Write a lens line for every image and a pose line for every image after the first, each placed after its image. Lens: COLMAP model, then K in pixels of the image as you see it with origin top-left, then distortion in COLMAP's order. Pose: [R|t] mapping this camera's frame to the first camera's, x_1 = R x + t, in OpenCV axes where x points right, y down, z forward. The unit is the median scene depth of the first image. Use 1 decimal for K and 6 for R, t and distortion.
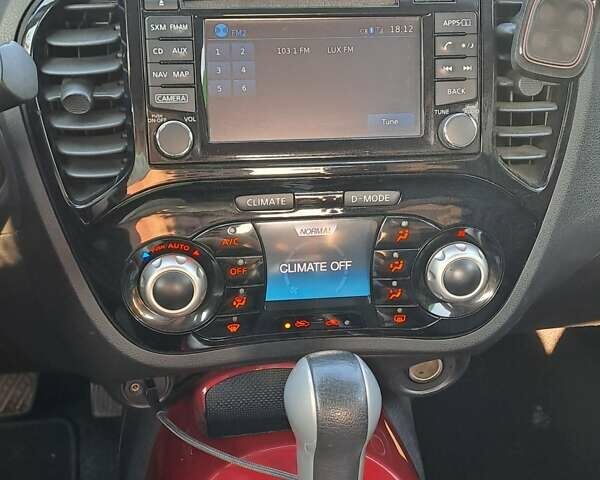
lens RADIAL K [[756.7, 0, 295.2], [0, 756.7, 235.8], [0, 0, 1]] dist [0.049523, 0.000000]
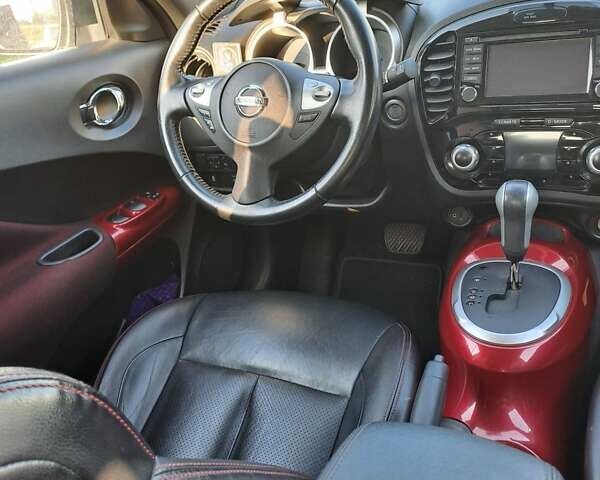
lens RADIAL K [[605.2, 0, 294.8], [0, 605.2, 238.1], [0, 0, 1]] dist [0.089346, 0.000000]
pose [[0.812378, 0.121567, -0.570318, 0.566643], [-0.110123, 0.992413, 0.054677, 0.286213], [0.572638, 0.018386, 0.819602, -0.948883]]
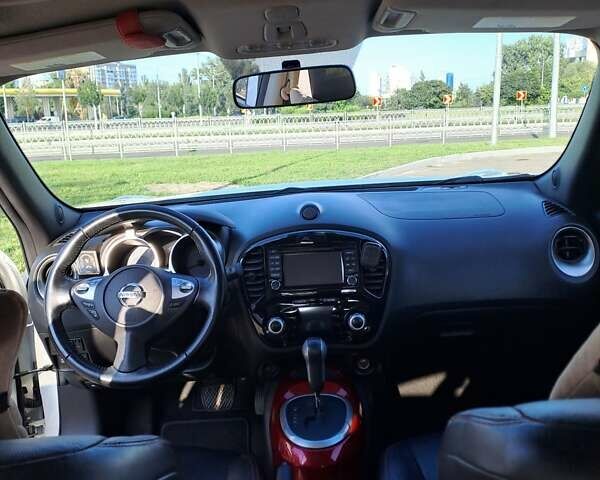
lens RADIAL K [[605.2, 0, 295.2], [0, 605.2, 219.8], [0, 0, 1]] dist [0.089346, 0.000000]
pose [[0.978058, -0.056366, -0.200562, 0.564124], [-0.003383, 0.958280, -0.285811, 0.426771], [0.208304, 0.280218, 0.937063, -1.929004]]
